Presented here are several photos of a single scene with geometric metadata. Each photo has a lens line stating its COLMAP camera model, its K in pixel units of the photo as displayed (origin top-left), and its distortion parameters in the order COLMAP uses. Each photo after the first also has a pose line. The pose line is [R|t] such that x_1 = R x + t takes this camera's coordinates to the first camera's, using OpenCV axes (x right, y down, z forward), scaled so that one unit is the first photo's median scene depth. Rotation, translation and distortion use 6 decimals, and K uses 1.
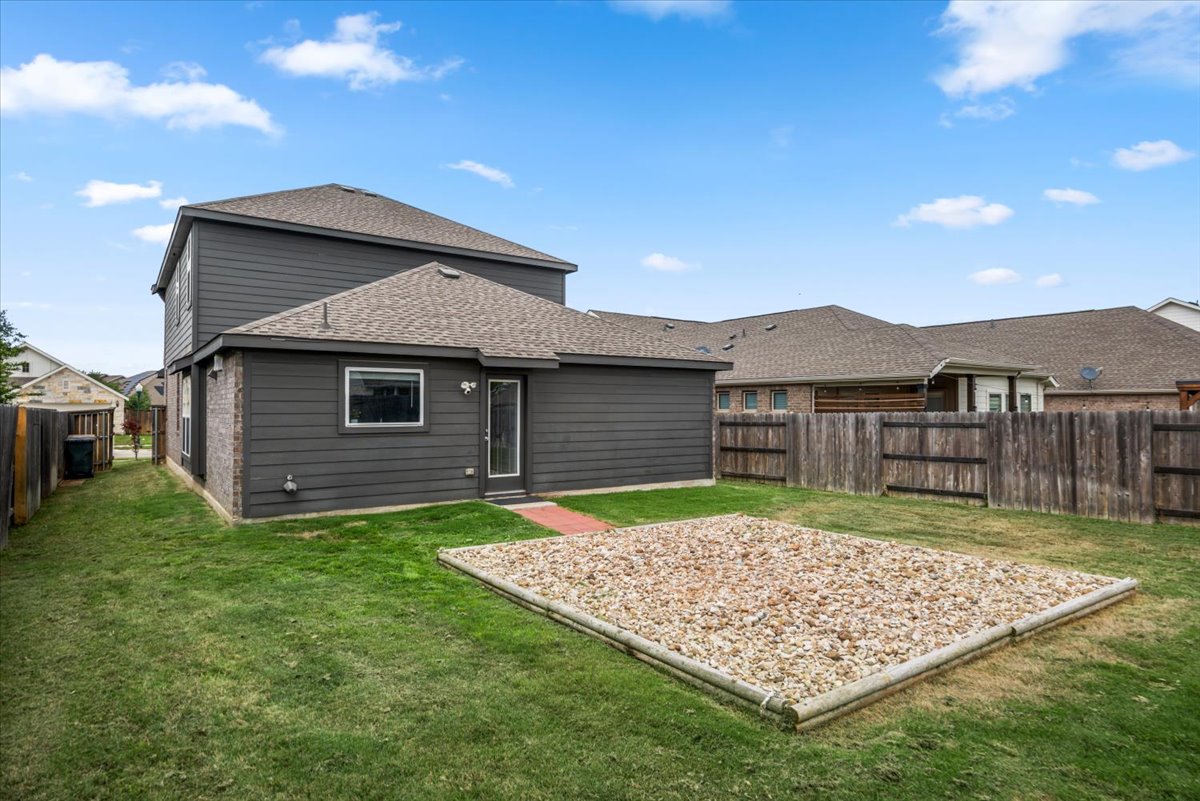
lens RADIAL K [[685.9, 0, 619.5], [0, 685.9, 399.0], [0, 0, 1]] dist [-0.001365, -0.000196]
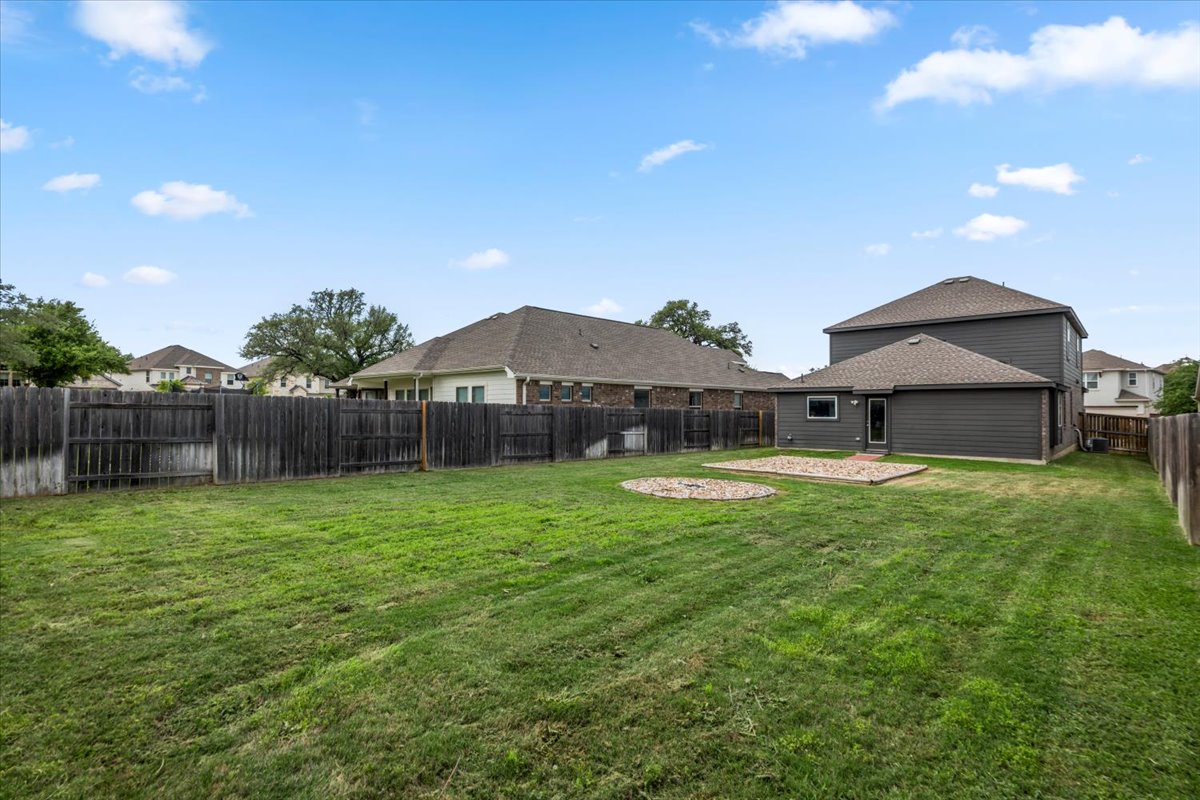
lens RADIAL K [[567.2, 0, 609.5], [0, 567.2, 399.0], [0, 0, 1]] dist [0.001593, 0.000164]
pose [[0.198693, -0.016717, -0.979919, 1.374077], [0.010035, 0.999837, -0.015022, -0.008443], [0.980010, -0.006849, 0.198829, -0.190817]]
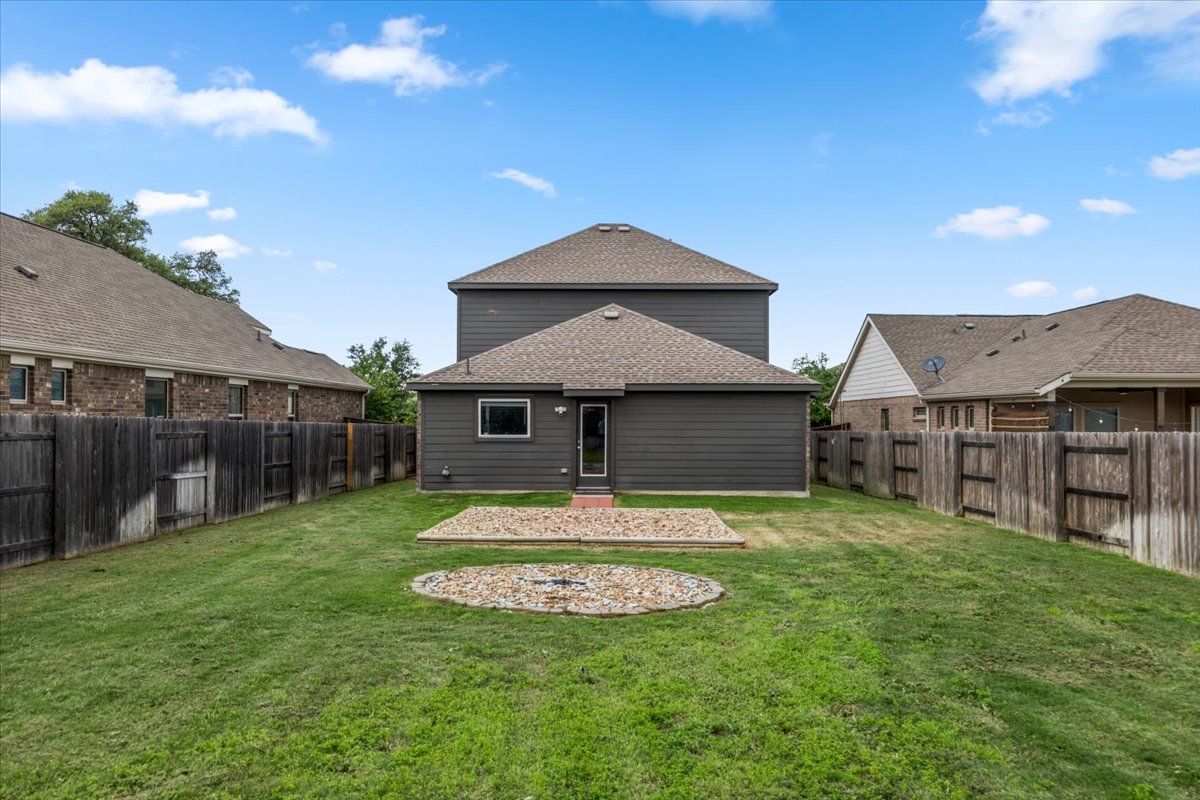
lens RADIAL K [[975.4, 0, 600.0], [0, 975.4, 400.0], [0, 0, 1]] dist [-0.000487, -0.001097]
pose [[0.804226, -0.008588, -0.594261, 0.939424], [0.004549, 0.999955, -0.008295, -0.019860], [0.594306, 0.003967, 0.804230, -0.513510]]
